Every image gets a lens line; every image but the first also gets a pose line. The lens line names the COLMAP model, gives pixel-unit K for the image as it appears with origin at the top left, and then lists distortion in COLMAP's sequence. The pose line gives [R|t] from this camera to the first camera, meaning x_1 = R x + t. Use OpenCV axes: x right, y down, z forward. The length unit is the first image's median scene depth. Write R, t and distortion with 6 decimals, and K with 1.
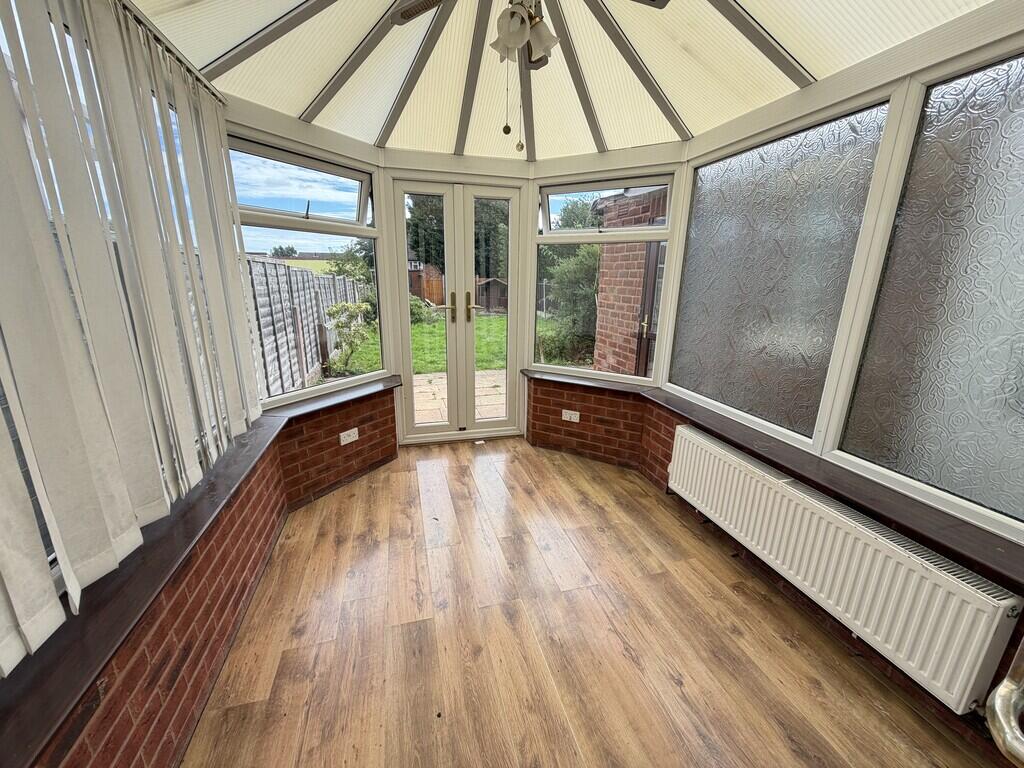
lens RADIAL K [[408.1, 0, 510.3], [0, 408.1, 384.6], [0, 0, 1]] dist [-0.000355, -0.000019]
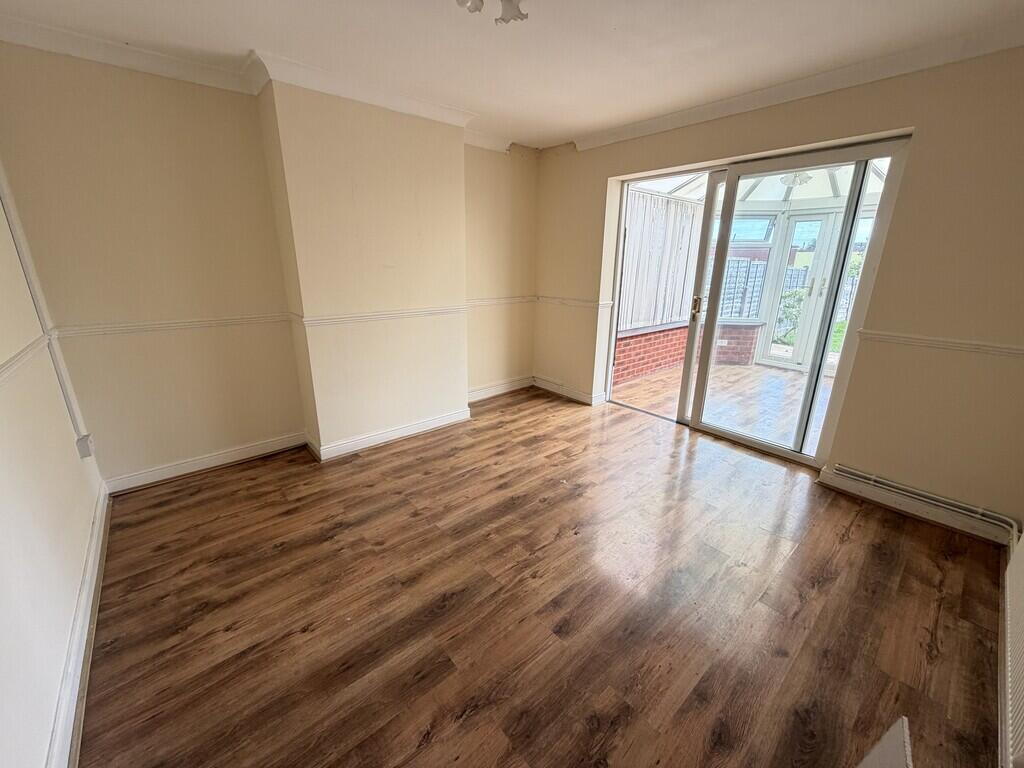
lens RADIAL K [[408.1, 0, 511.5], [0, 408.1, 382.9], [0, 0, 1]] dist [-0.000355, -0.000019]
pose [[0.432665, 0.252475, -0.865481, 0.972861], [-0.243851, 0.956977, 0.157262, 0.247715], [0.867951, 0.143006, 0.475617, -0.888384]]
